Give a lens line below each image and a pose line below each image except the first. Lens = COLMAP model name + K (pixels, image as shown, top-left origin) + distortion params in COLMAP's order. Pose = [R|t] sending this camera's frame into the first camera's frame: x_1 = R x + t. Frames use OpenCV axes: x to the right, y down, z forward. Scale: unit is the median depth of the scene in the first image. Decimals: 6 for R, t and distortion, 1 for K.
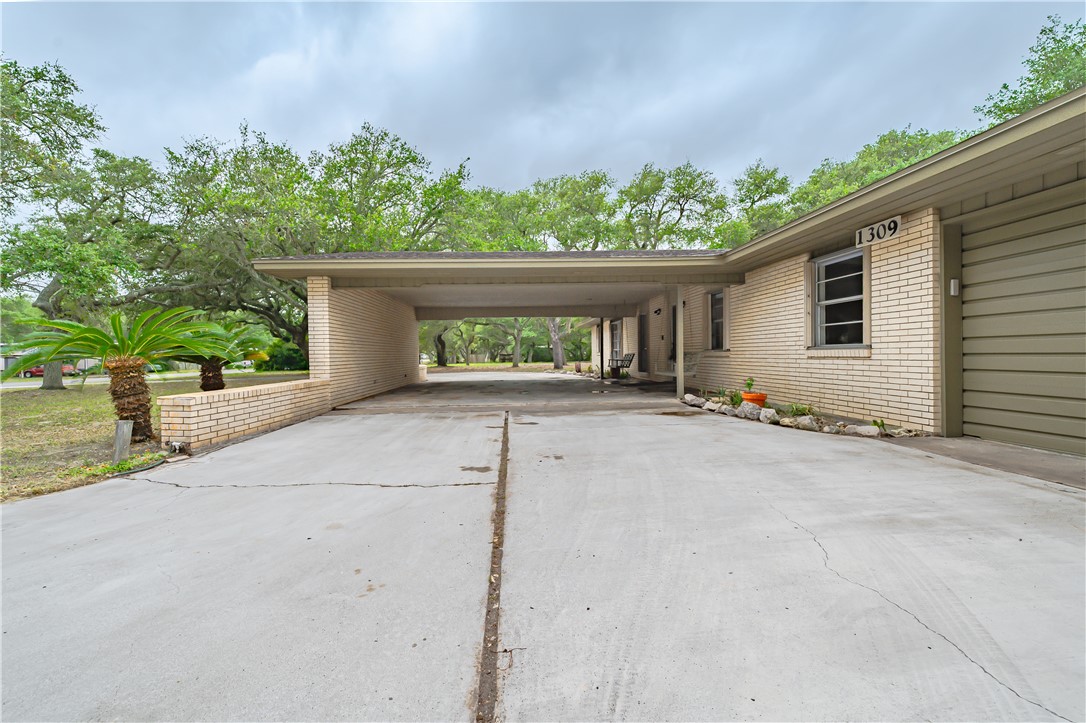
lens RADIAL K [[454.1, 0, 546.7], [0, 454.1, 353.8], [0, 0, 1]] dist [-0.002769, -0.000317]
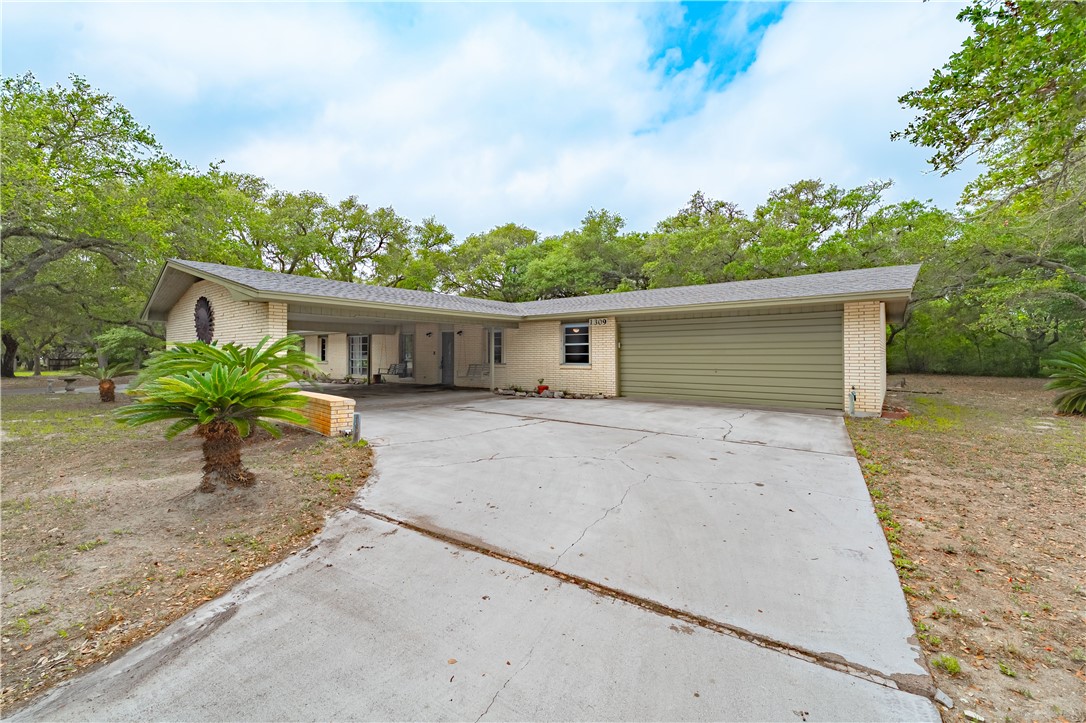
lens RADIAL K [[454.1, 0, 546.7], [0, 454.1, 353.8], [0, 0, 1]] dist [-0.002769, -0.000317]
pose [[0.644985, 0.015690, 0.764034, -1.003997], [-0.007290, 0.999870, -0.014379, -0.028107], [-0.764160, 0.003705, 0.645016, -0.322058]]
